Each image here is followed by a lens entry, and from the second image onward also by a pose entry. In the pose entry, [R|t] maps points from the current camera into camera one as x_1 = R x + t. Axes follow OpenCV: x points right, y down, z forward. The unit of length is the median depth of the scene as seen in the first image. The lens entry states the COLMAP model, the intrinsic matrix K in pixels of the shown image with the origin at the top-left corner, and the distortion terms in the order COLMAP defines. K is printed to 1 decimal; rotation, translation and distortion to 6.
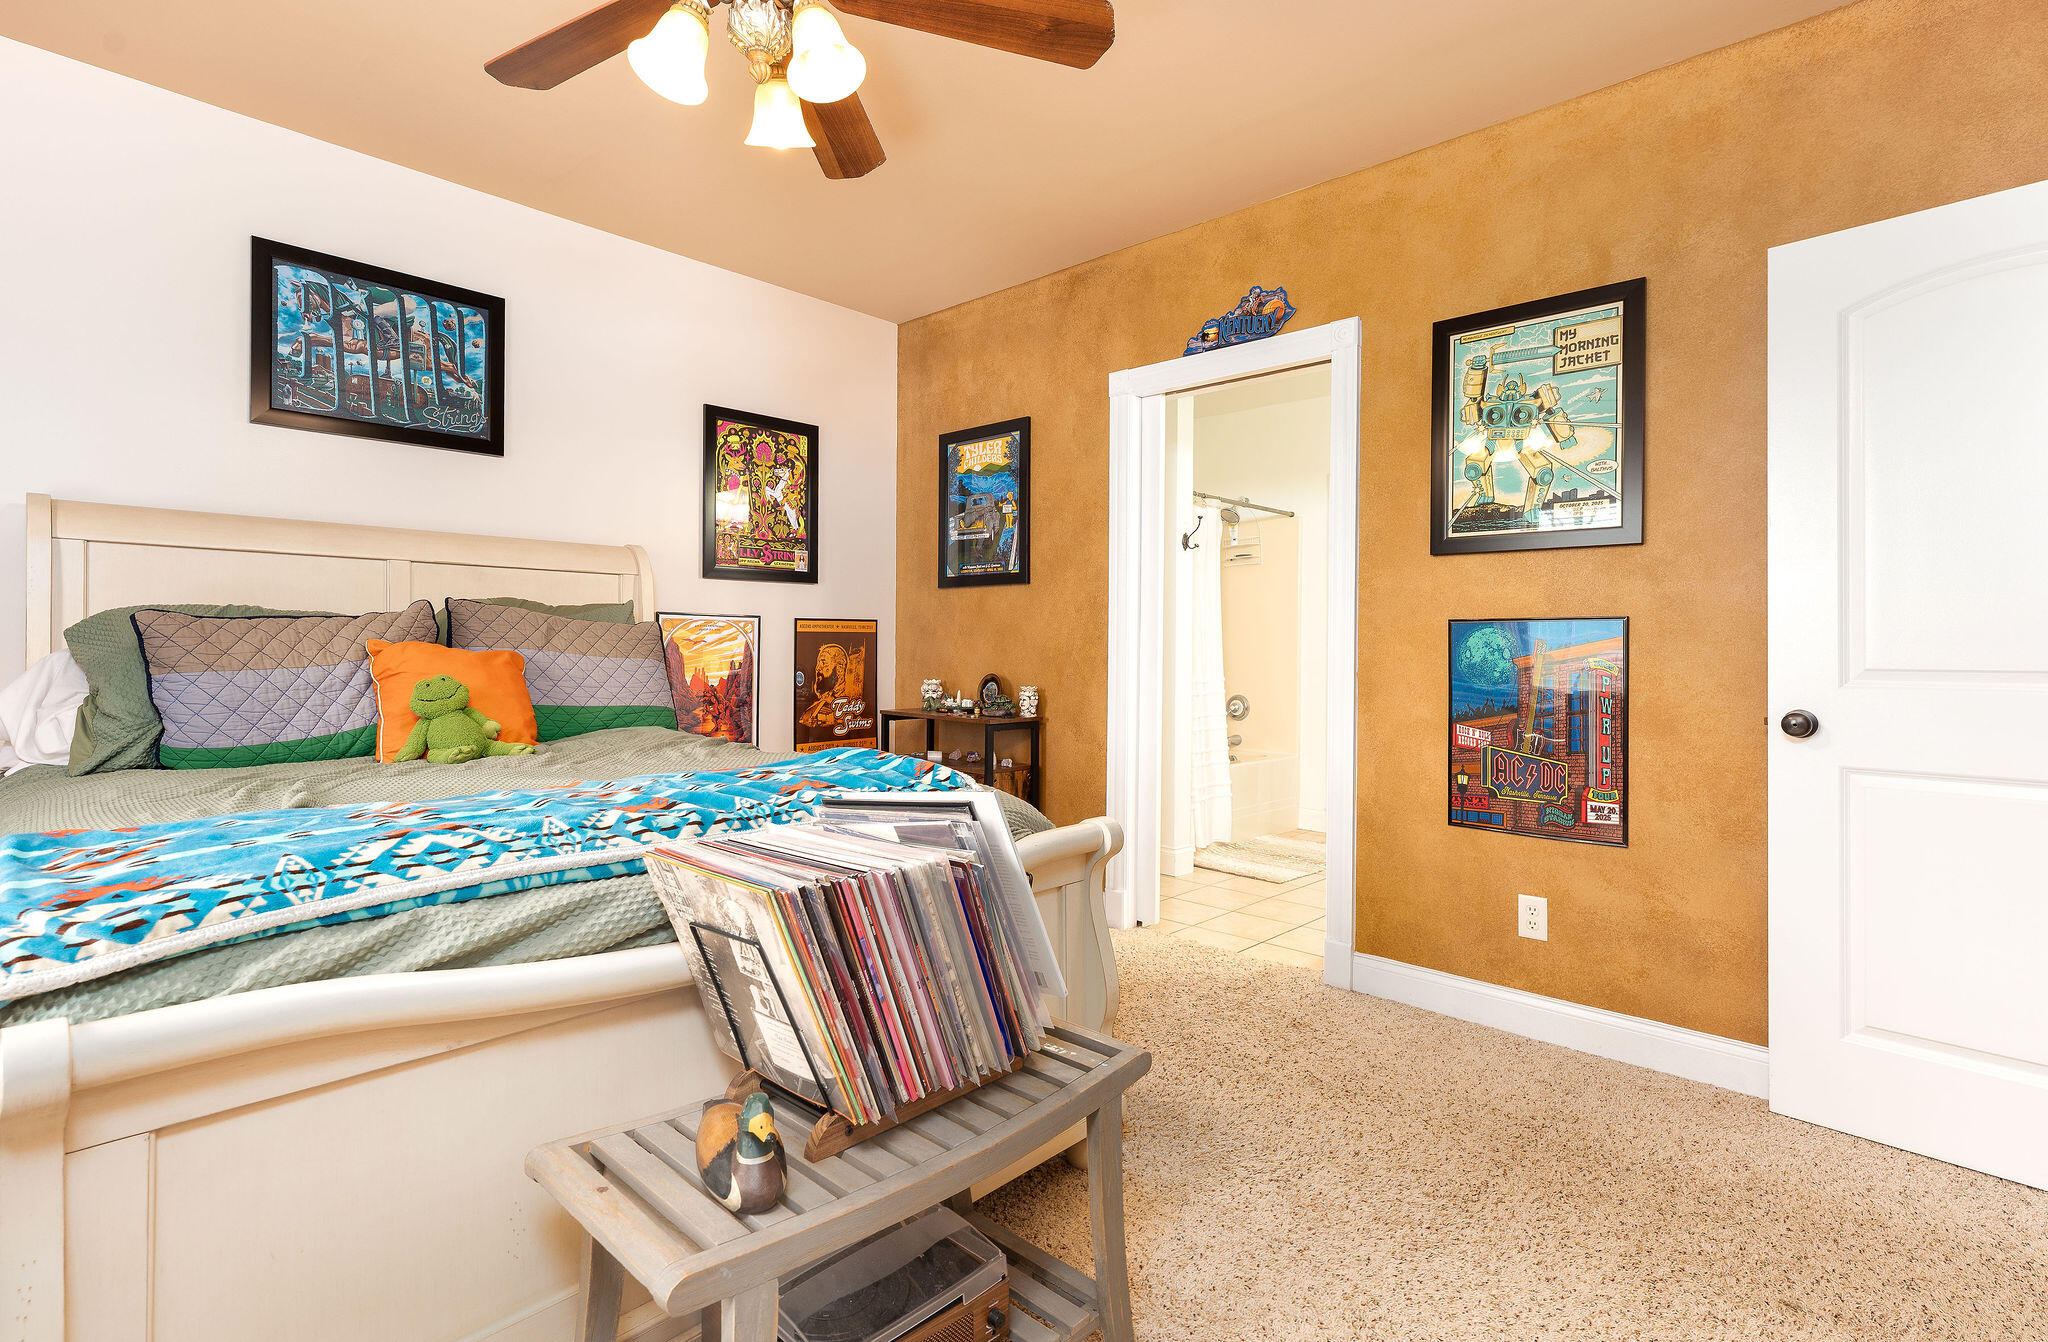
lens RADIAL K [[945.9, 0, 1024.3], [0, 945.9, 649.5], [0, 0, 1]] dist [0.004132, 0.000227]
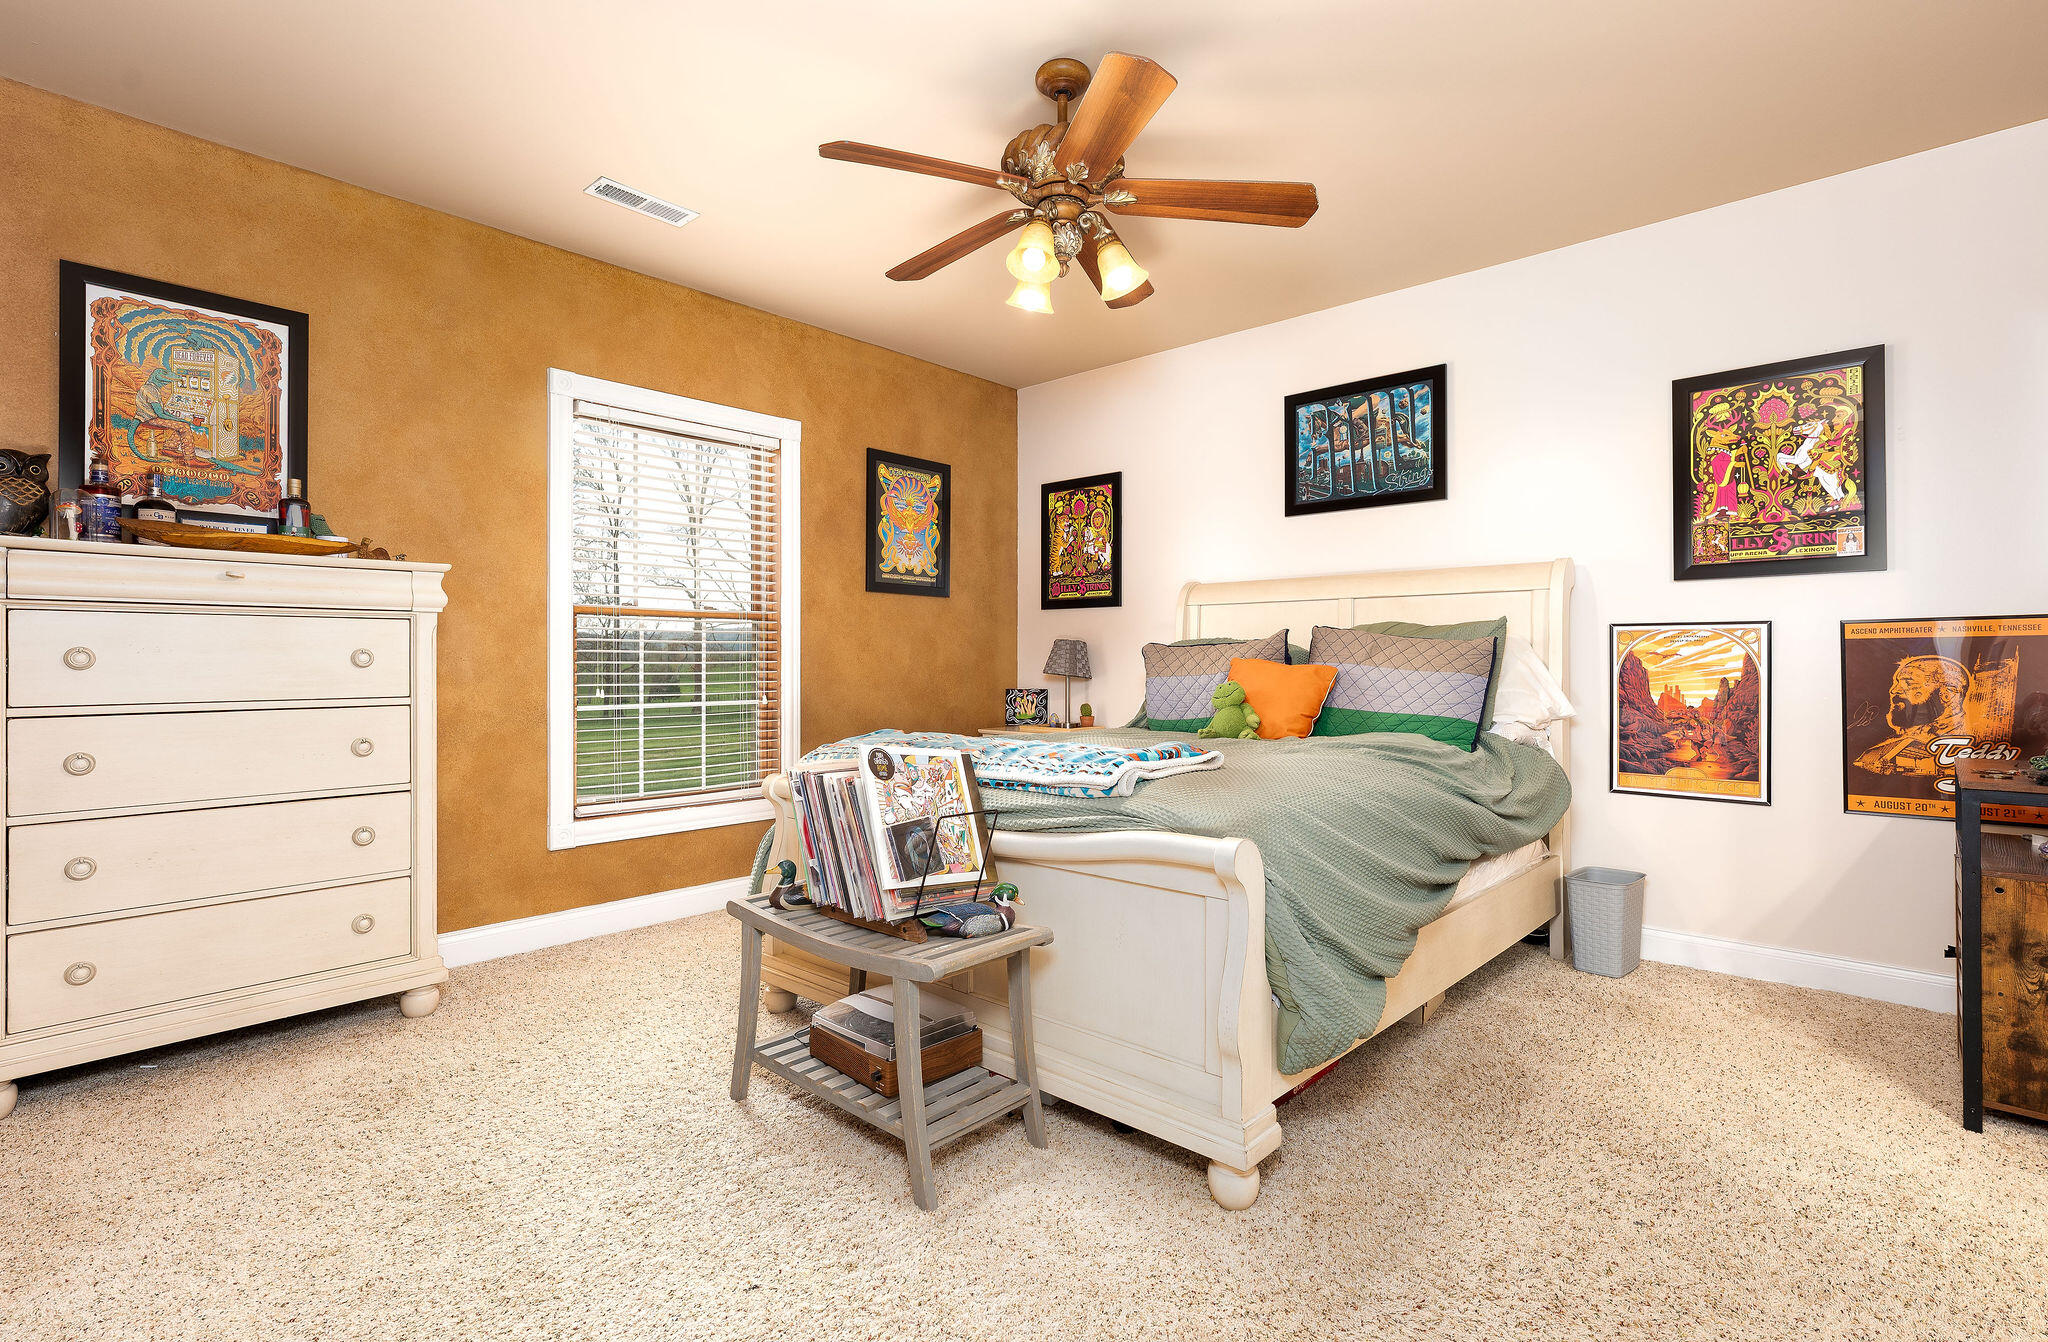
lens RADIAL K [[945.9, 0, 1029.1], [0, 945.9, 660.7], [0, 0, 1]] dist [0.004132, 0.000227]
pose [[0.039801, -0.007577, -0.999179, 0.497455], [0.000114, 0.999971, -0.007578, 0.003283], [0.999208, 0.000188, 0.039801, 0.370869]]
